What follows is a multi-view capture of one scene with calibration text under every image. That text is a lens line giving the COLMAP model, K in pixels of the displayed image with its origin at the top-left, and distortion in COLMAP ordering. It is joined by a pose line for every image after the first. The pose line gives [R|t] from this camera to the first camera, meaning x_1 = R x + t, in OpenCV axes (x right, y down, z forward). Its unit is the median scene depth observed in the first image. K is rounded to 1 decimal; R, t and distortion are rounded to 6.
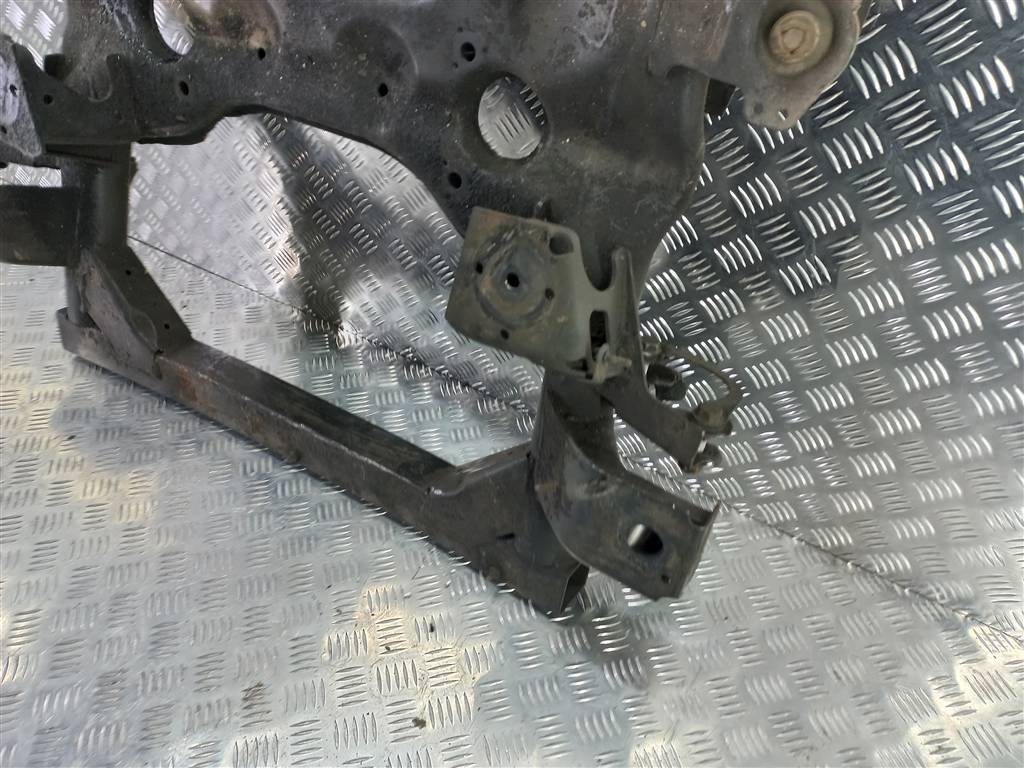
lens RADIAL K [[683.9, 0, 512.0], [0, 683.9, 384.0], [0, 0, 1]] dist [0.031449, -0.000949]
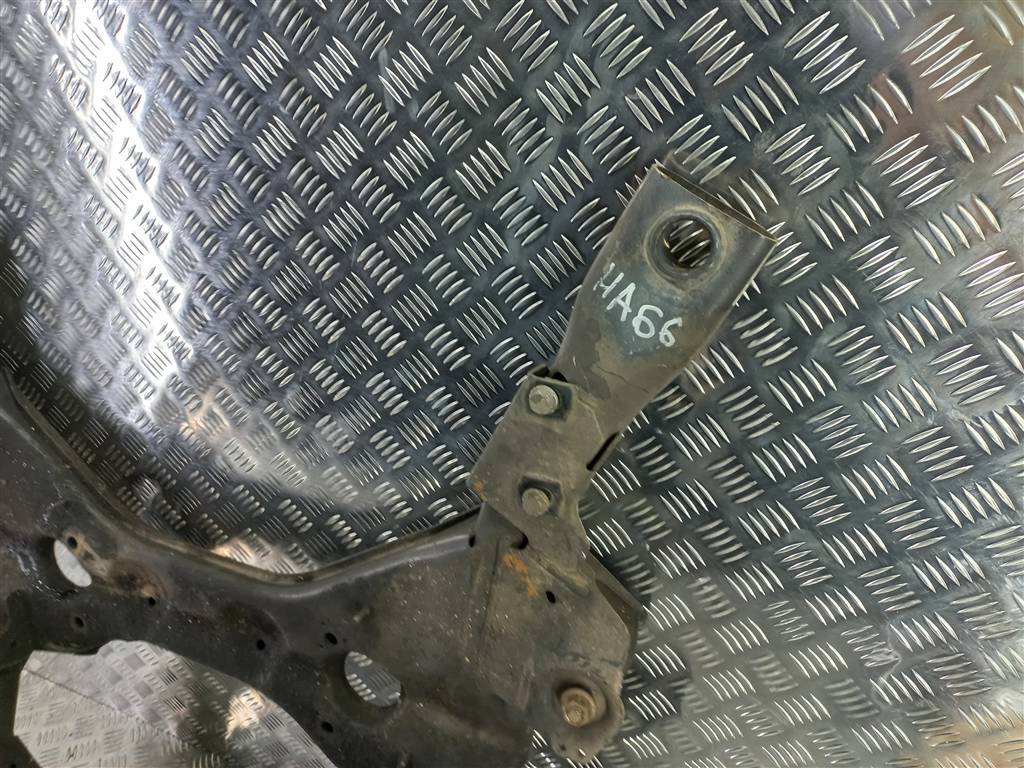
lens RADIAL K [[682.6, 0, 512.0], [0, 682.6, 384.0], [0, 0, 1]] dist [0.012745, 0.005609]
pose [[0.989899, -0.082935, 0.114989, 0.127222], [0.109179, 0.963335, -0.245081, -0.508552], [-0.090448, 0.255160, 0.962659, -0.236504]]
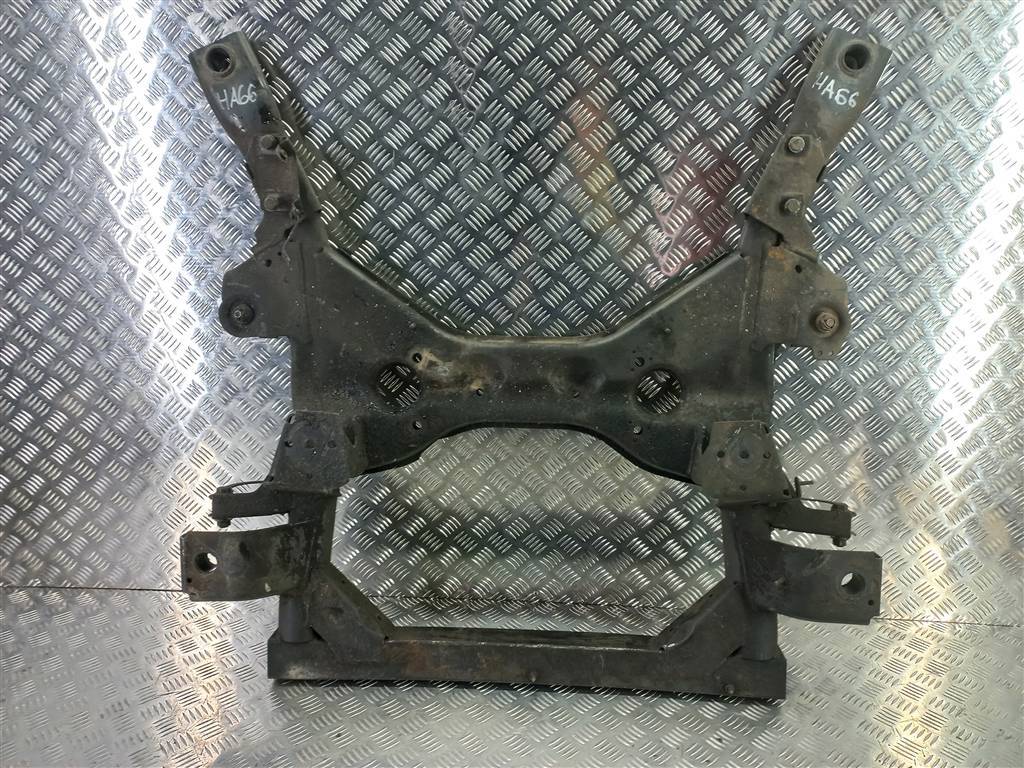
lens RADIAL K [[700.9, 0, 489.1], [0, 700.9, 386.2], [0, 0, 1]] dist [0.006810, -0.004200]
pose [[0.901336, -0.178289, 0.394724, -1.026071], [0.333134, 0.867789, -0.368733, 0.110929], [-0.276796, 0.463848, 0.841563, -0.372260]]
